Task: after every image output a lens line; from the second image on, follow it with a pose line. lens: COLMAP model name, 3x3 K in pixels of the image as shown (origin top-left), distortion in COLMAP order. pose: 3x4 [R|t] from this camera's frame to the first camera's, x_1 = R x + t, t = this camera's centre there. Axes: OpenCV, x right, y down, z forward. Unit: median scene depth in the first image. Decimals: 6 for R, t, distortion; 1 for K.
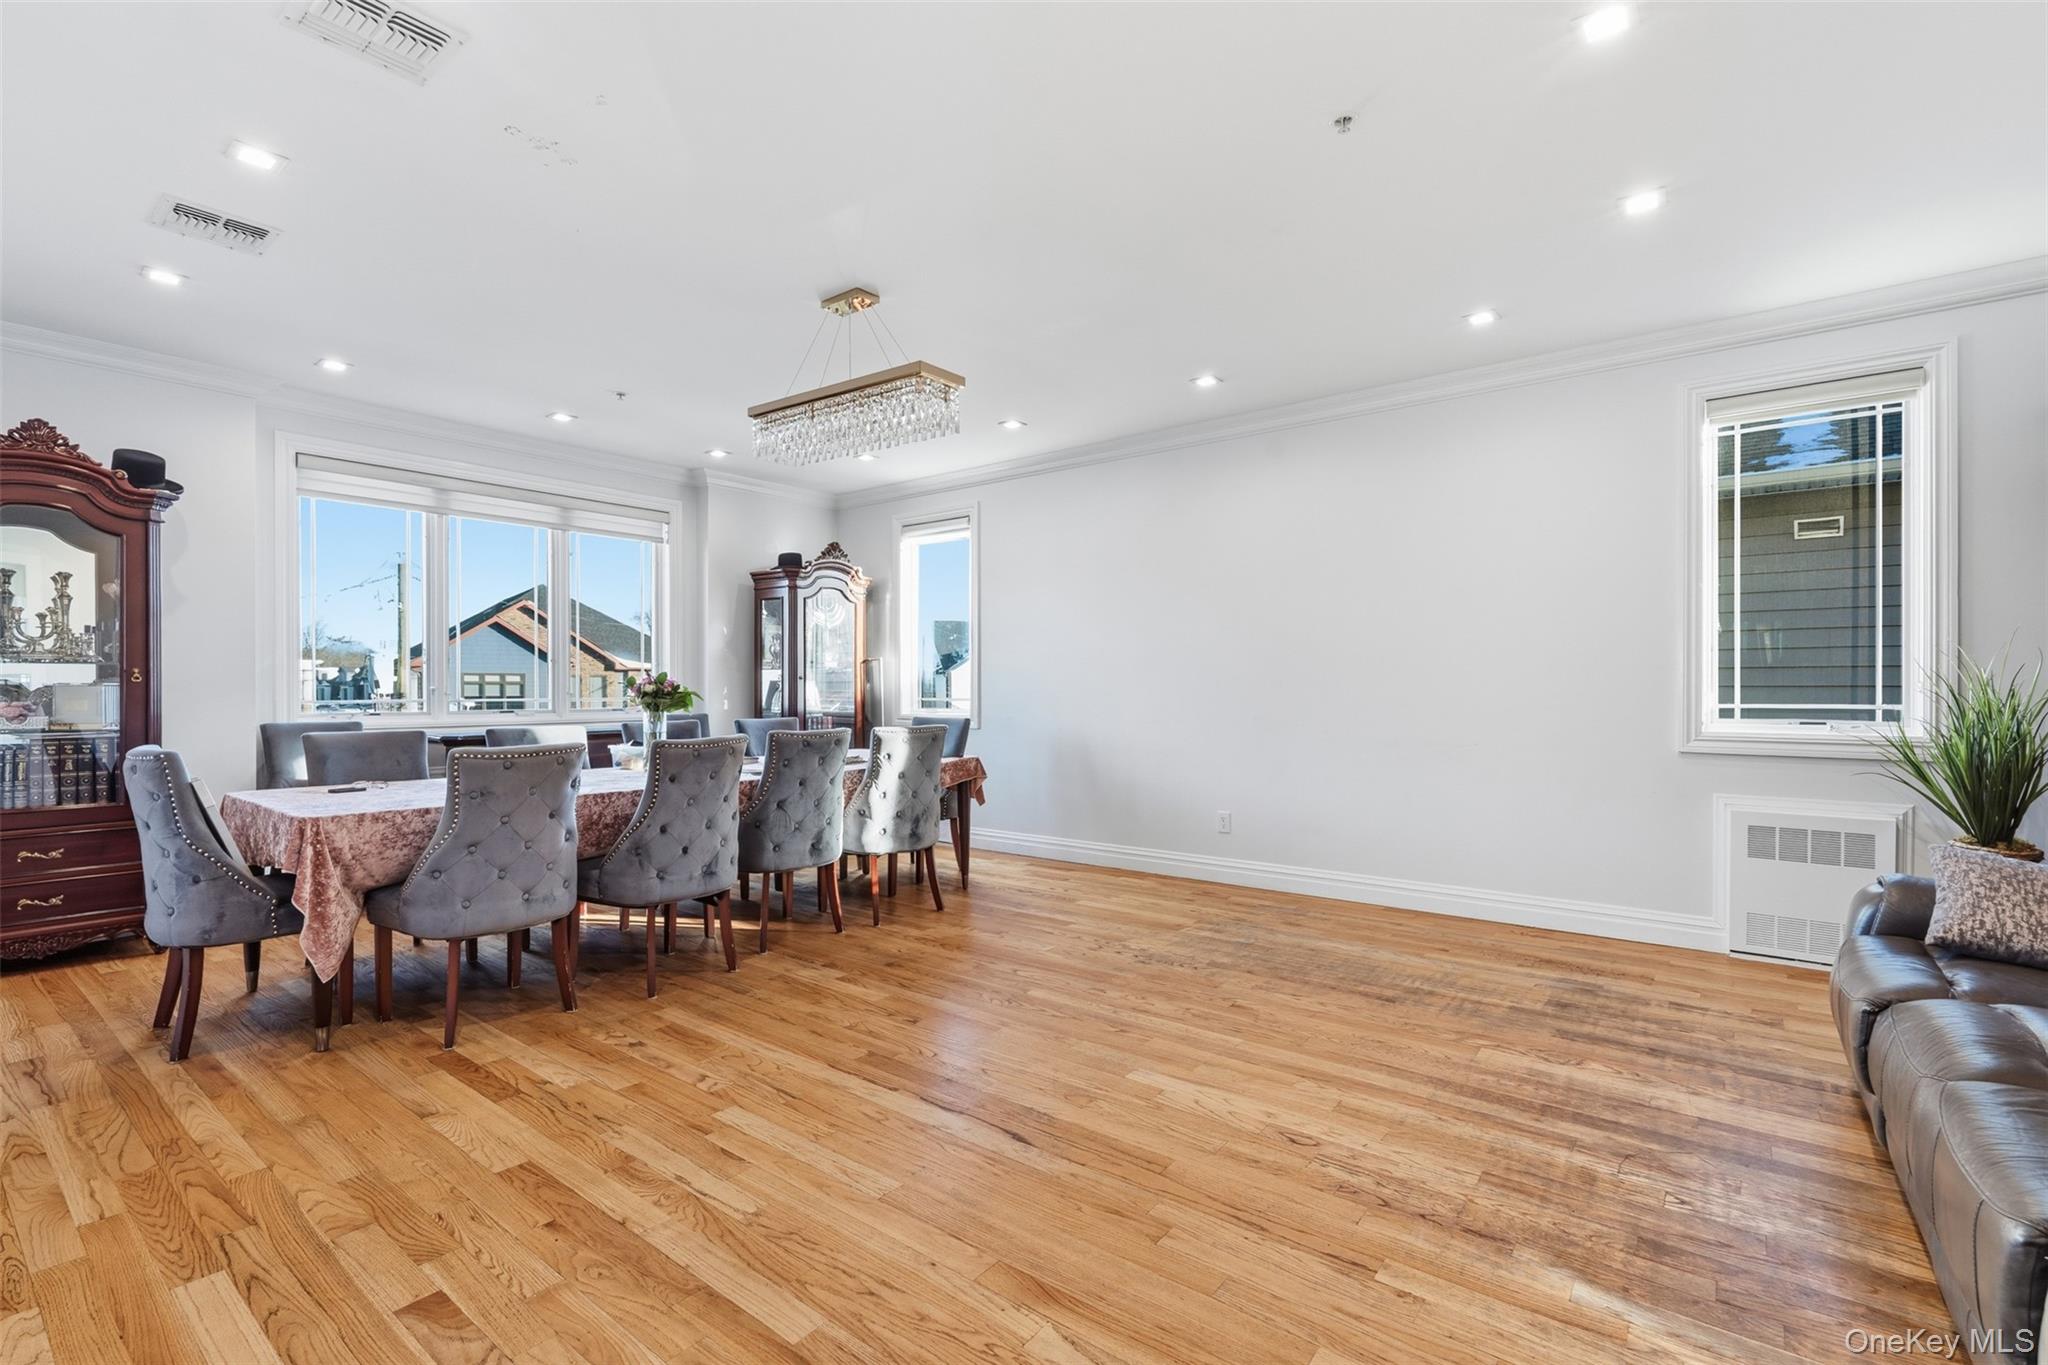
lens RADIAL K [[913.0, 0, 1024.0], [0, 913.0, 682.5], [0, 0, 1]] dist [-0.001288, -0.001036]
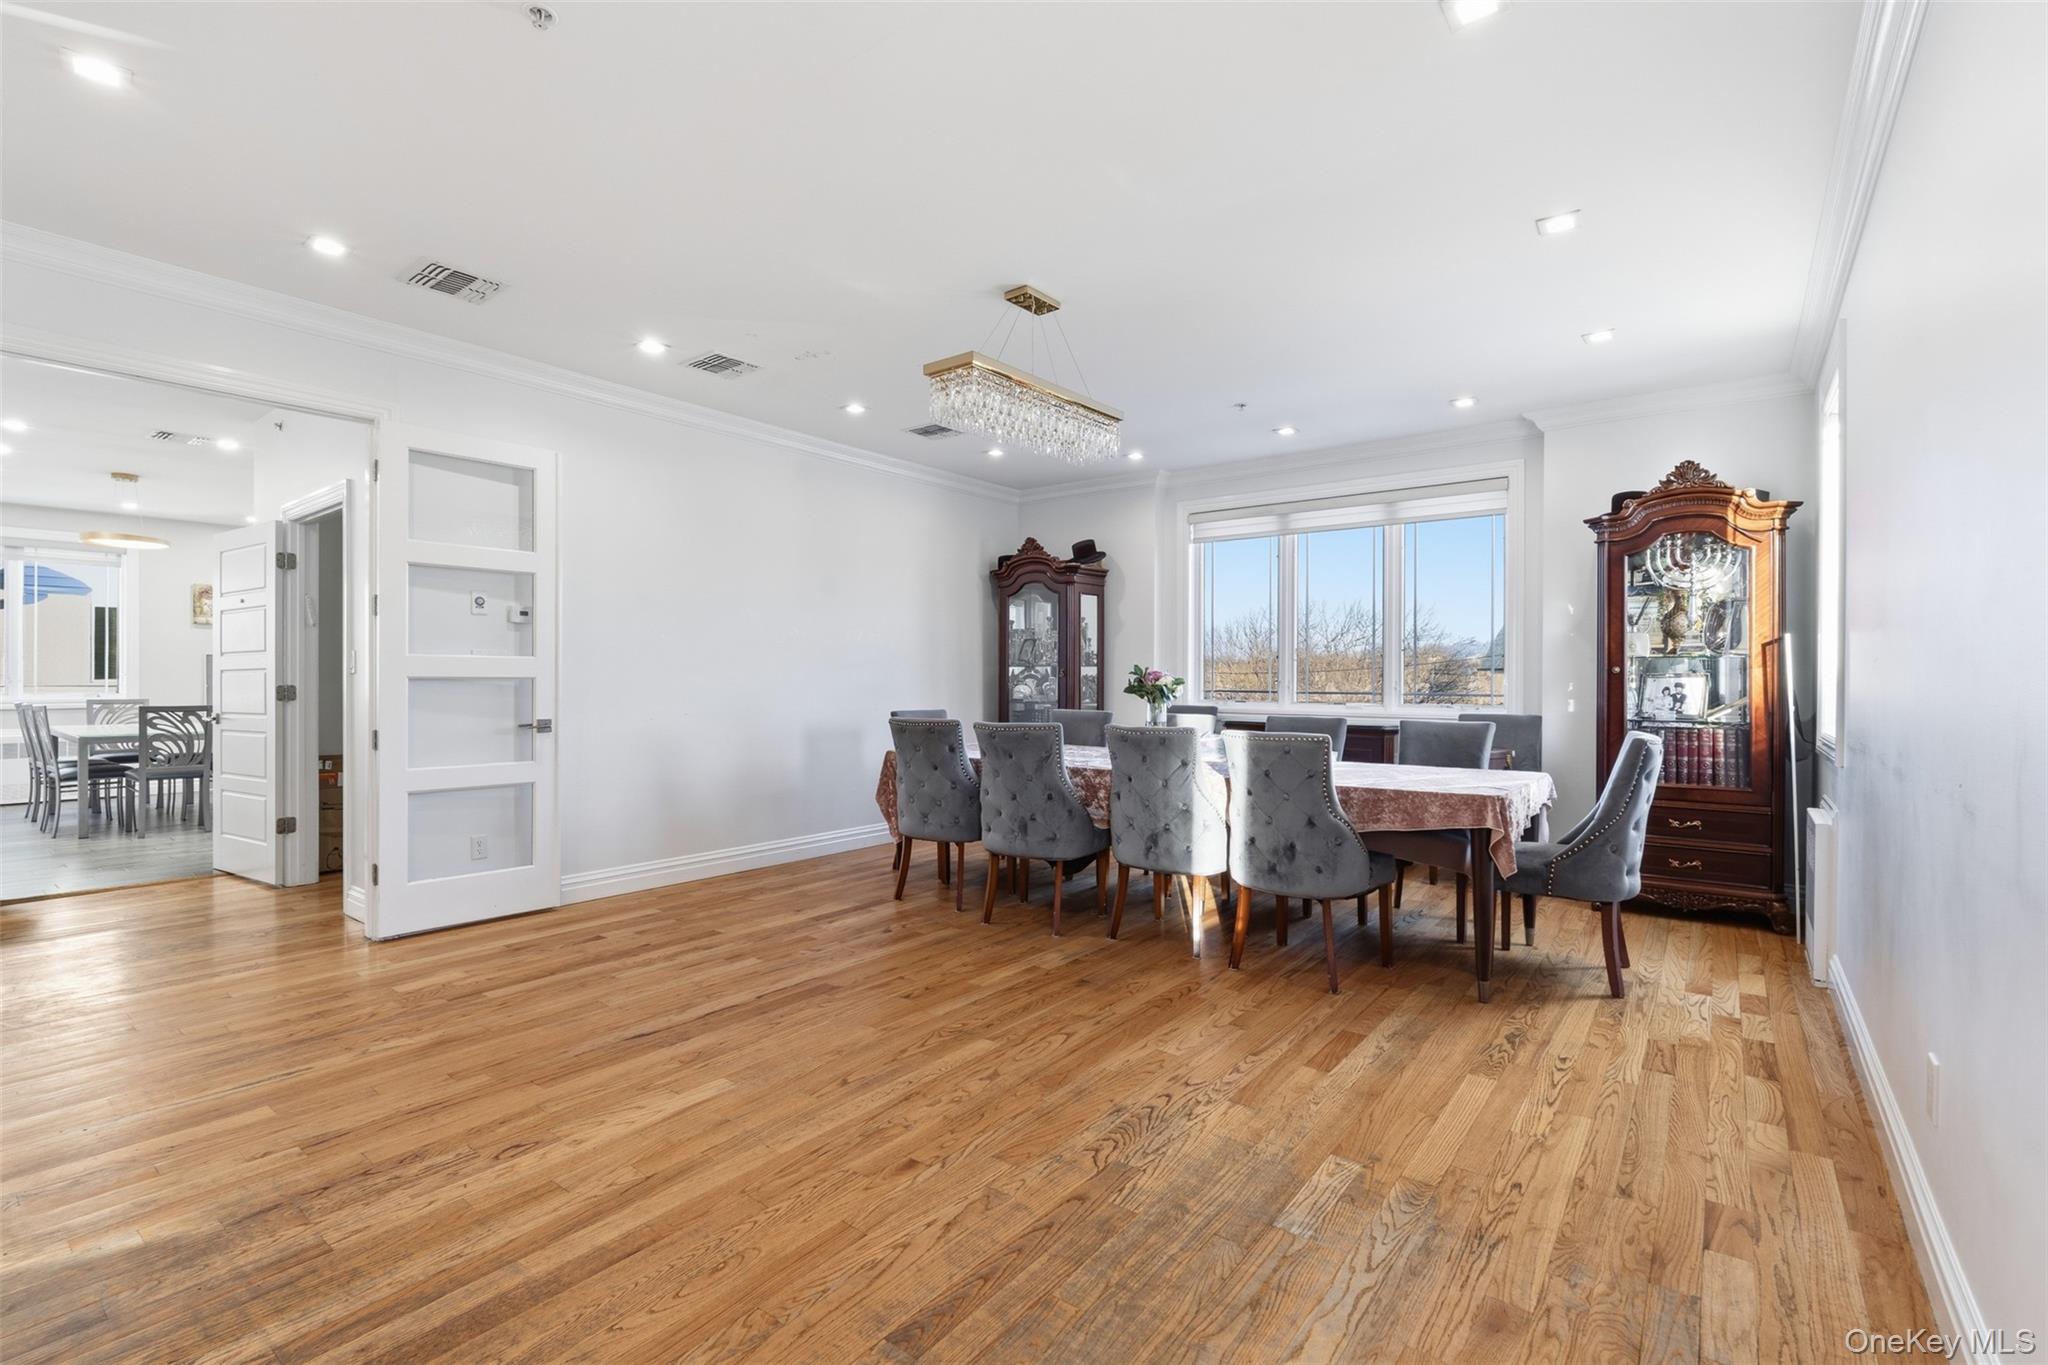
lens RADIAL K [[913.0, 0, 1024.0], [0, 913.0, 682.5], [0, 0, 1]] dist [-0.001288, -0.001036]
pose [[0.009911, 0.003321, -0.999945, 0.991679], [0.000111, 0.999994, 0.003322, 0.005784], [0.999951, -0.000143, 0.009911, 1.197576]]
